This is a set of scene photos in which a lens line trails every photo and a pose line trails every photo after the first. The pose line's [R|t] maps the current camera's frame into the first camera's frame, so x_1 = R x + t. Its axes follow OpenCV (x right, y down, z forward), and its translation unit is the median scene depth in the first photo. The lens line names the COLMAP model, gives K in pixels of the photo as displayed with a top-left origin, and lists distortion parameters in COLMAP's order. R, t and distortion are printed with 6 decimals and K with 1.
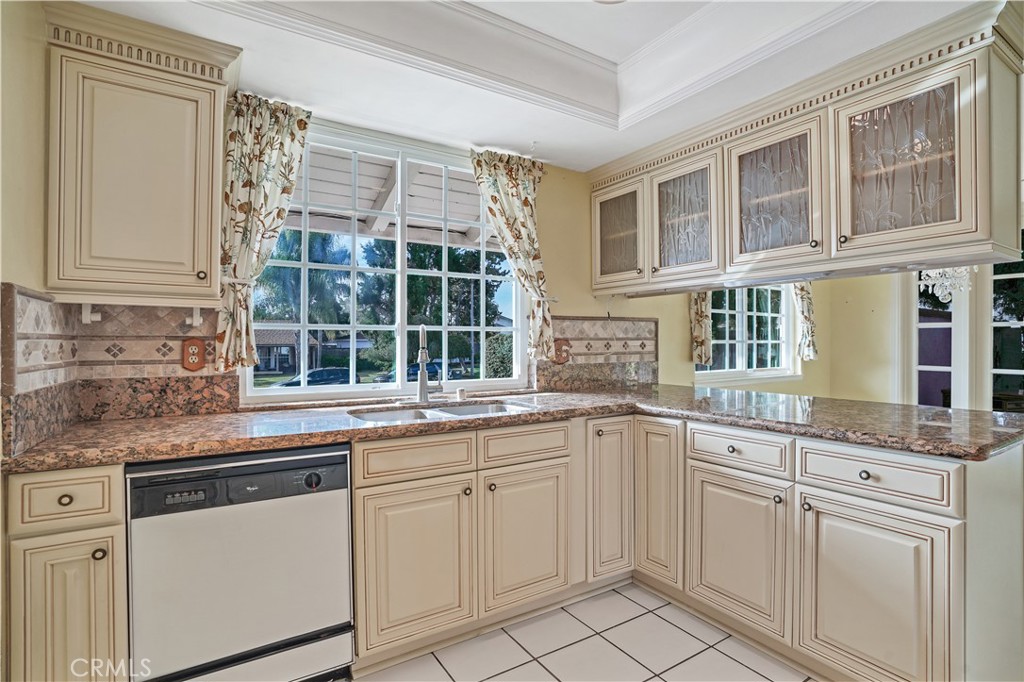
lens RADIAL K [[488.0, 0, 512.3], [0, 488.0, 339.8], [0, 0, 1]] dist [-0.066507, 0.027066]
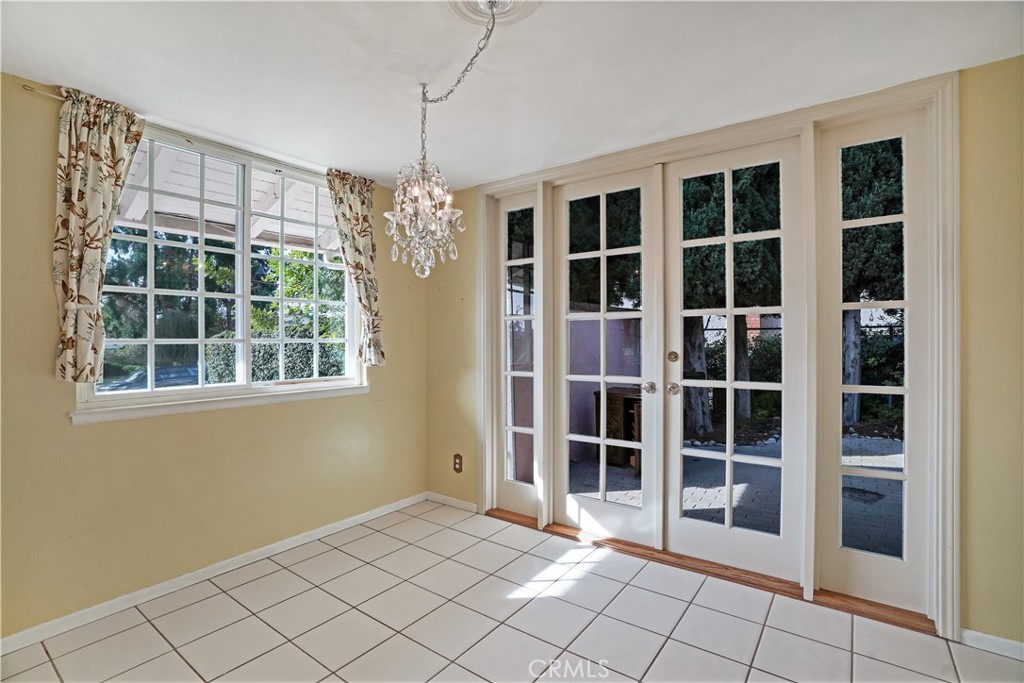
lens RADIAL K [[473.2, 0, 531.6], [0, 473.2, 339.3], [0, 0, 1]] dist [-0.046413, 0.011550]
pose [[0.927495, -0.005034, 0.373801, 1.109456], [0.003198, 0.999980, 0.005532, -0.001236], [-0.373821, -0.003935, 0.927492, 0.480274]]
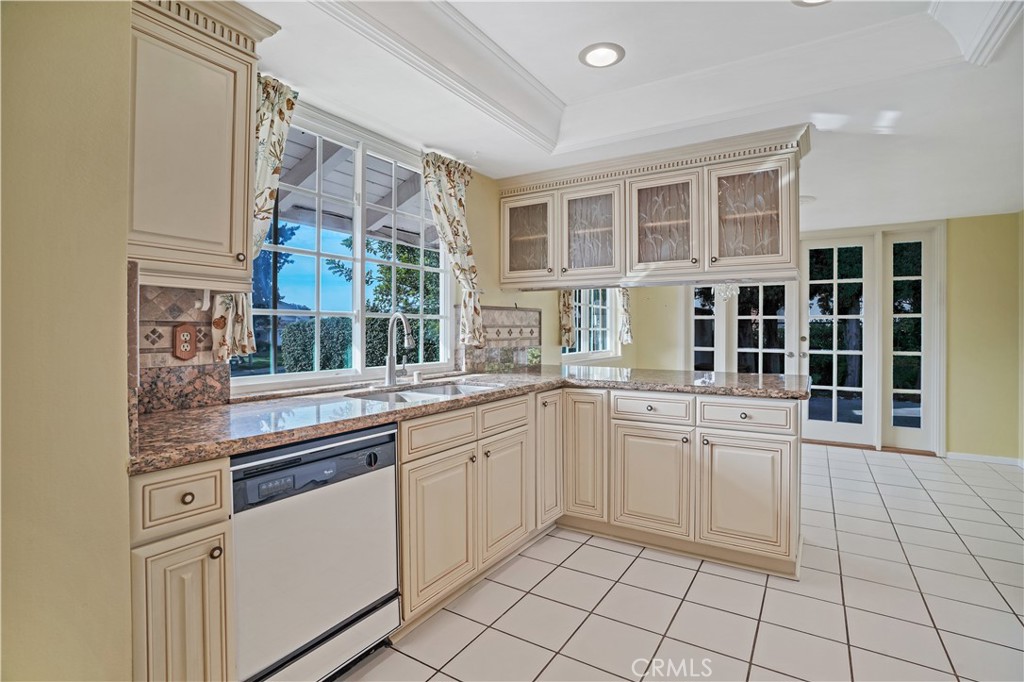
lens RADIAL K [[489.5, 0, 510.6], [0, 489.5, 325.0], [0, 0, 1]] dist [-0.068310, 0.027971]
pose [[0.903317, 0.006270, 0.428928, -0.415689], [-0.004807, 0.999978, -0.004494, 0.000187], [-0.428946, 0.001998, 0.903328, -0.064725]]
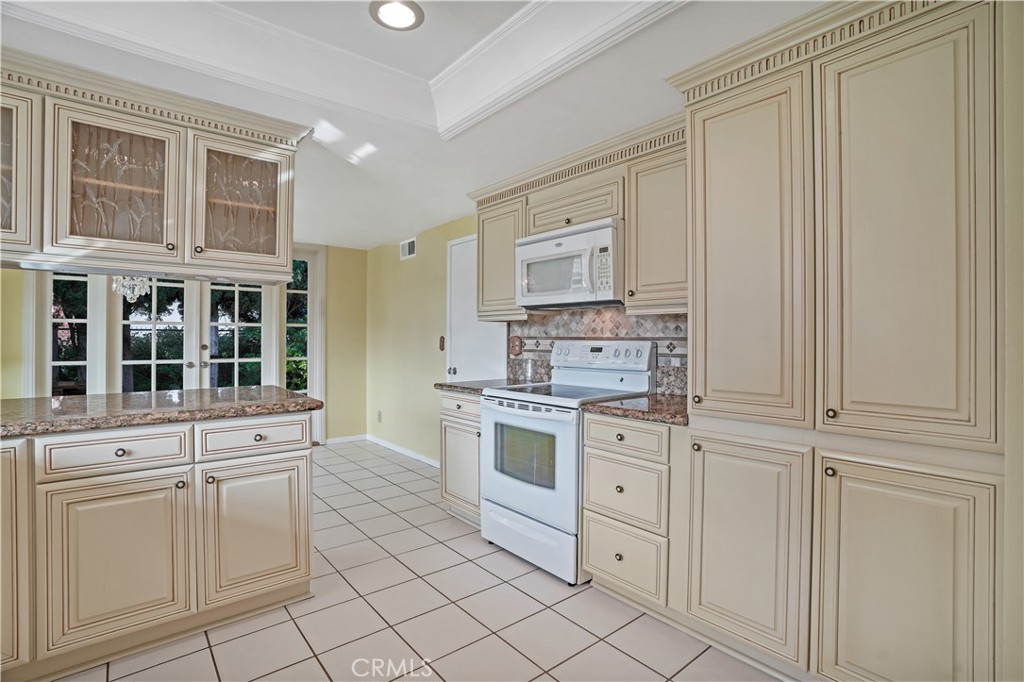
lens RADIAL K [[488.0, 0, 512.3], [0, 488.0, 339.8], [0, 0, 1]] dist [-0.066507, 0.027066]
pose [[-0.125297, -0.000635, 0.992119, -0.457029], [-0.009779, 0.999952, -0.000595, 0.002680], [-0.992071, -0.009776, -0.125297, 0.309821]]
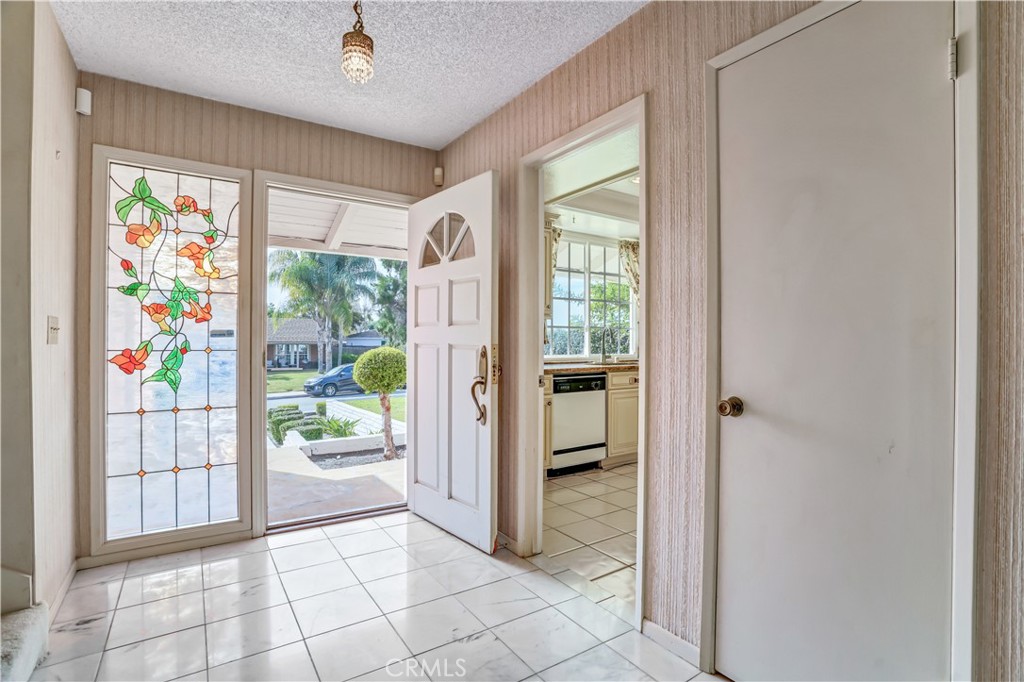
lens RADIAL K [[488.0, 0, 512.3], [0, 488.0, 339.8], [0, 0, 1]] dist [-0.066507, 0.027066]
pose [[0.999247, 0.011273, 0.037135, -0.679467], [-0.011292, 0.999936, 0.000315, 0.032673], [-0.037129, -0.000734, 0.999310, -1.146697]]
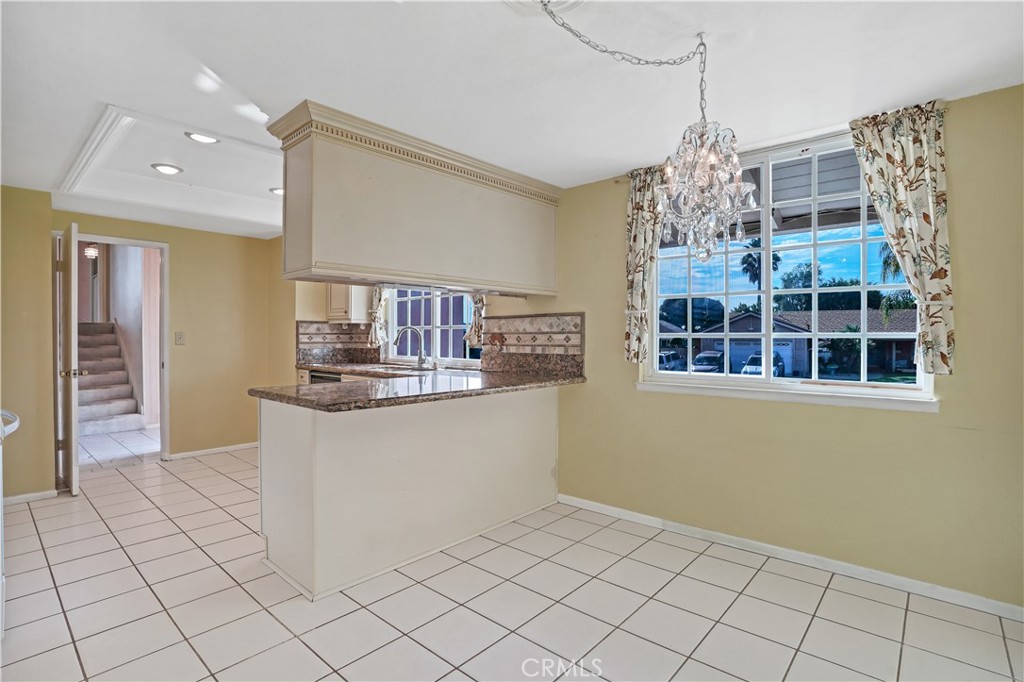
lens RADIAL K [[501.1, 0, 508.7], [0, 501.1, 336.2], [0, 0, 1]] dist [-0.064211, 0.026059]
pose [[0.275032, 0.003021, -0.961430, 1.878002], [0.003711, 0.999984, 0.004204, 0.000837], [0.961428, -0.004724, 0.275017, 0.844998]]
